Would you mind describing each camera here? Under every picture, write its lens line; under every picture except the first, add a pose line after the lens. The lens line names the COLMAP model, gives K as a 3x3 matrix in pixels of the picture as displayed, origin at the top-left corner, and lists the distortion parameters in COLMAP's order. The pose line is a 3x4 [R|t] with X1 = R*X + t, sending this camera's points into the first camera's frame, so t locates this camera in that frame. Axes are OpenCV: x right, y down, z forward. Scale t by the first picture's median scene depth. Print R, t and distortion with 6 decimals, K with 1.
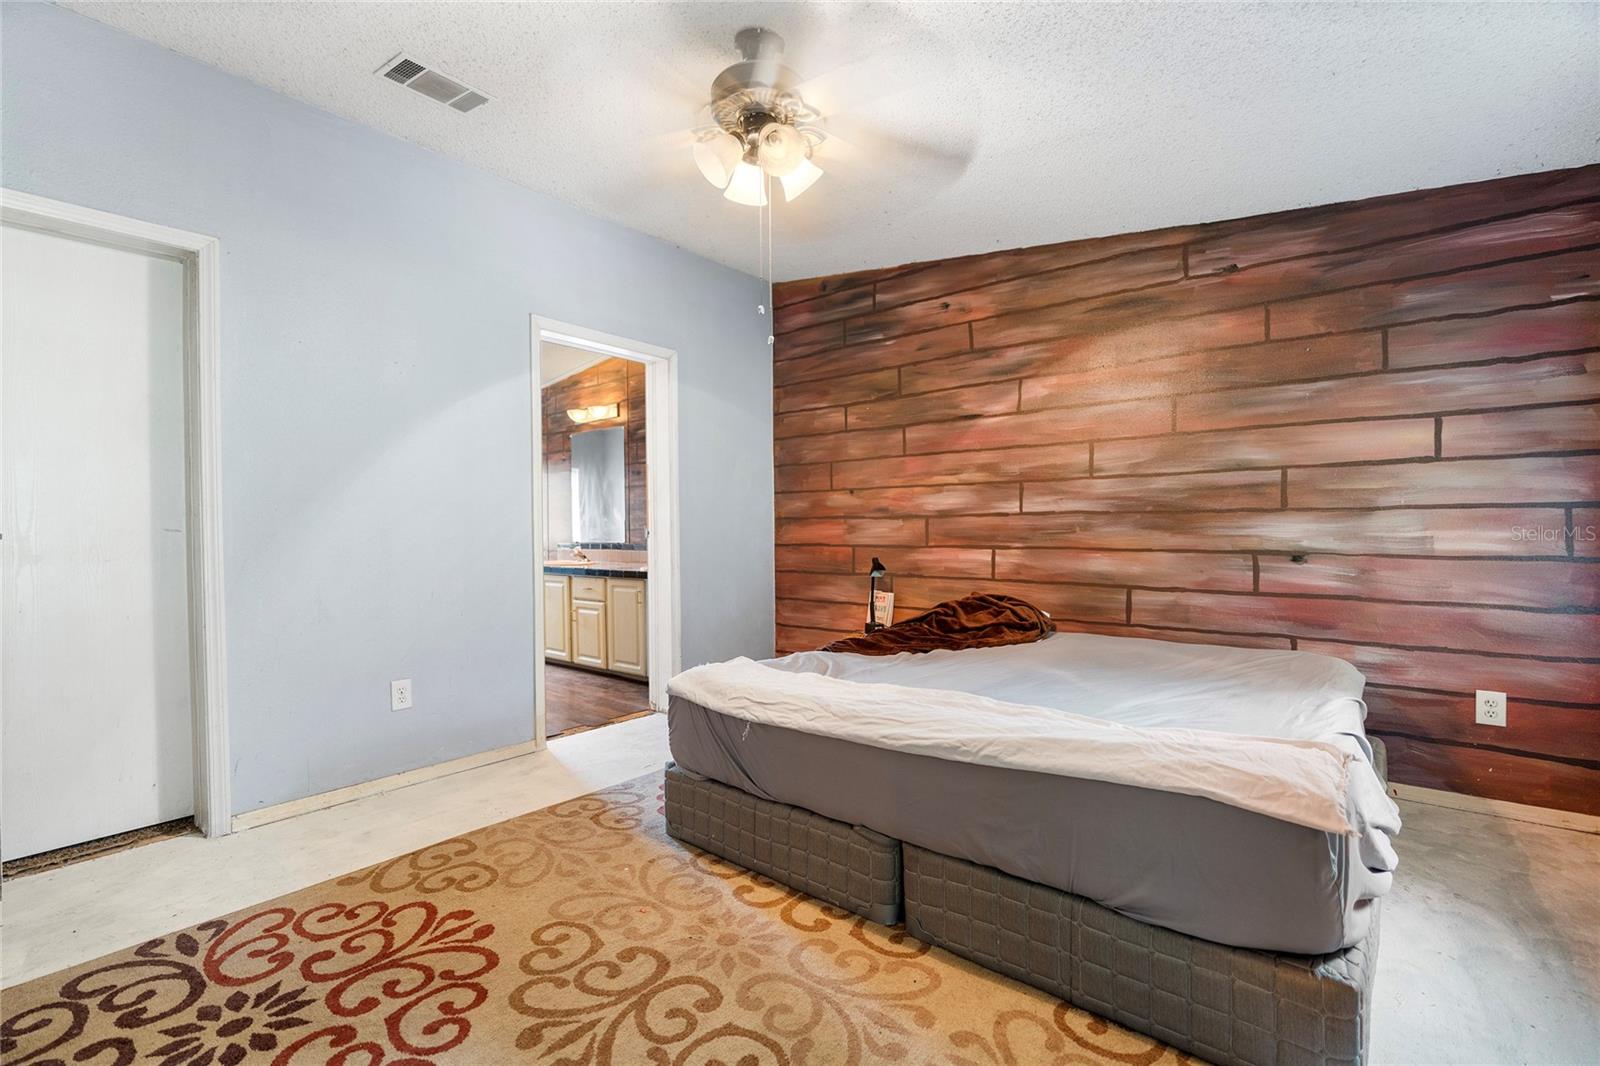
lens RADIAL K [[713.0, 0, 792.4], [0, 713.0, 529.2], [0, 0, 1]] dist [-0.016894, 0.006116]
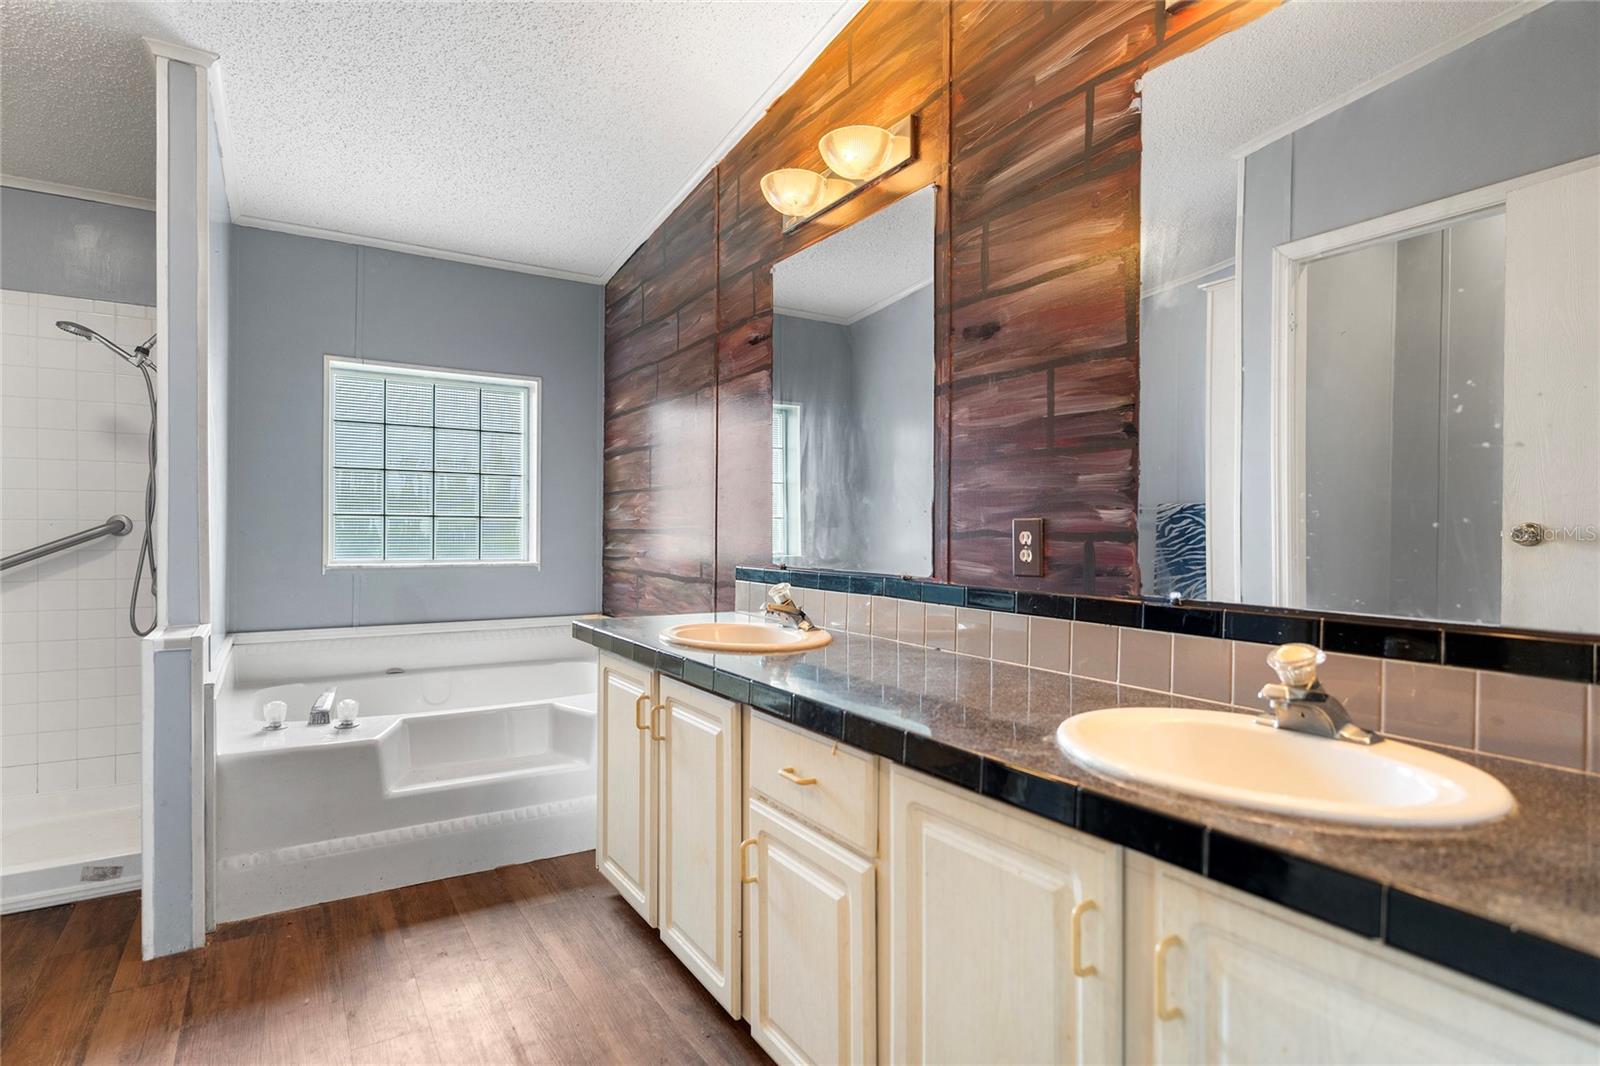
lens RADIAL K [[822.8, 0, 790.9], [0, 822.8, 536.4], [0, 0, 1]] dist [-0.003758, 0.000062]
pose [[0.950465, 0.020307, -0.310168, -0.315480], [-0.018427, 0.999790, 0.008989, 0.000014], [0.310286, -0.002828, 0.950639, 1.120717]]
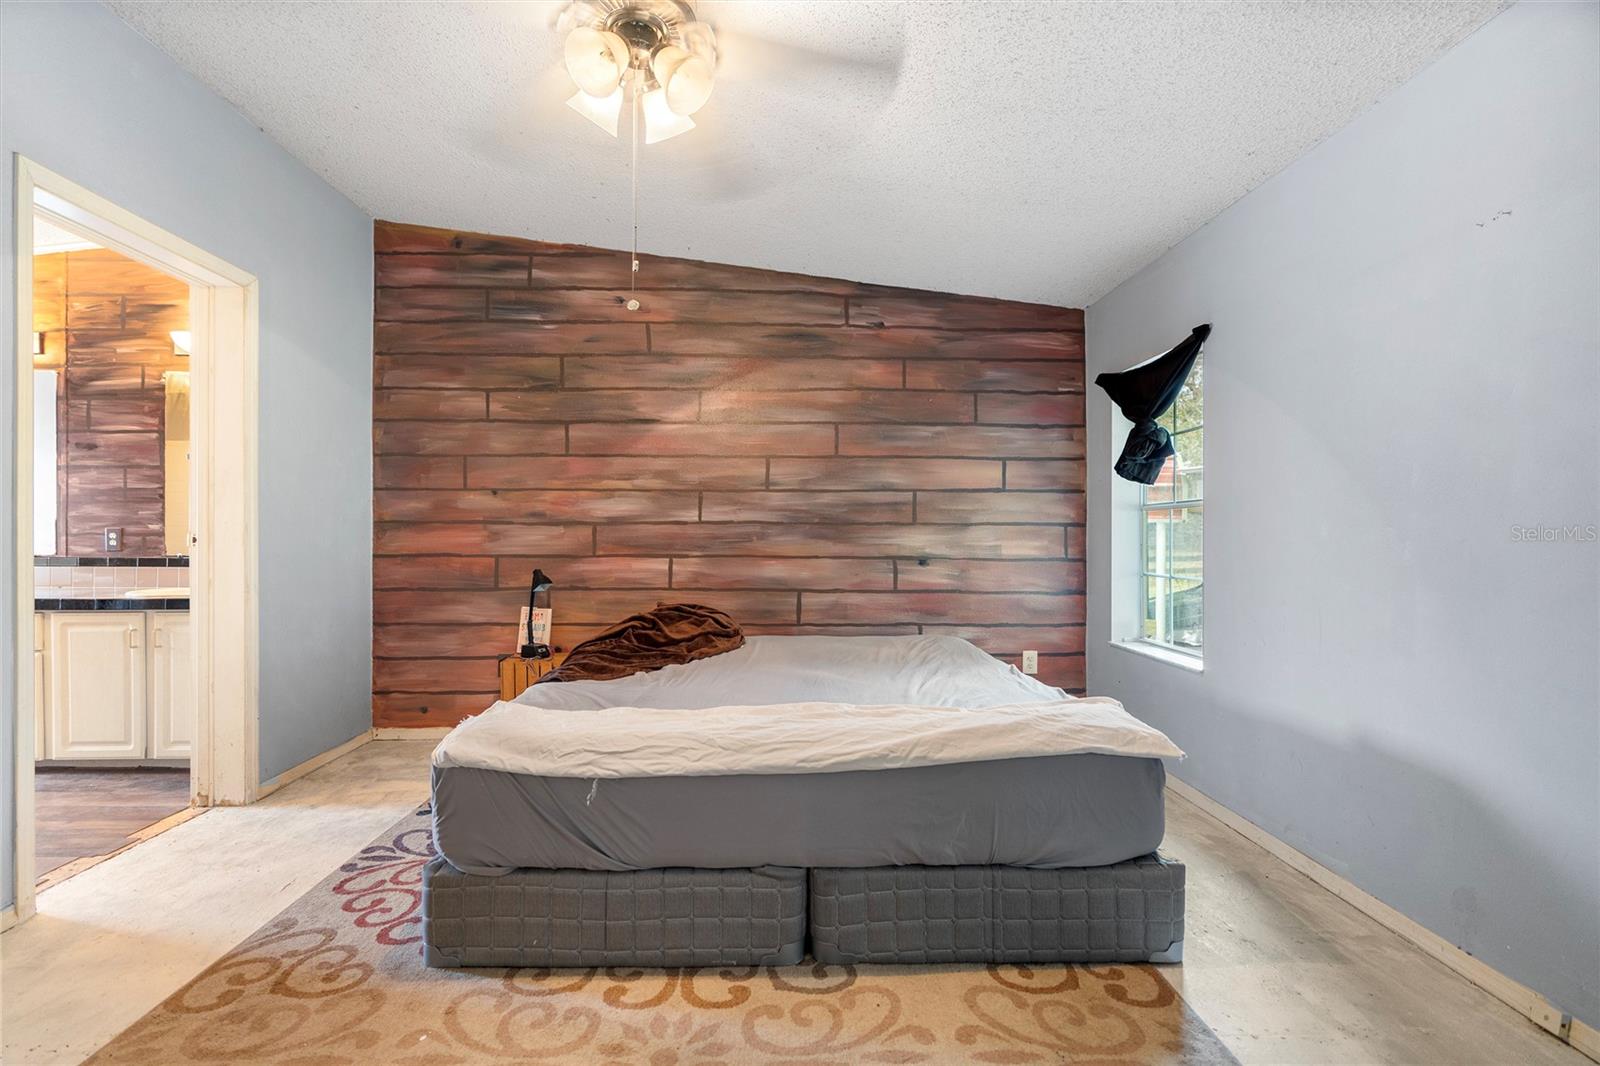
lens RADIAL K [[713.0, 0, 792.4], [0, 713.0, 529.2], [0, 0, 1]] dist [-0.016894, 0.006116]
pose [[0.748735, 0.014313, 0.662715, -0.272718], [-0.006907, 0.999881, -0.013791, 0.000860], [-0.662834, 0.005748, 0.748744, 0.168207]]
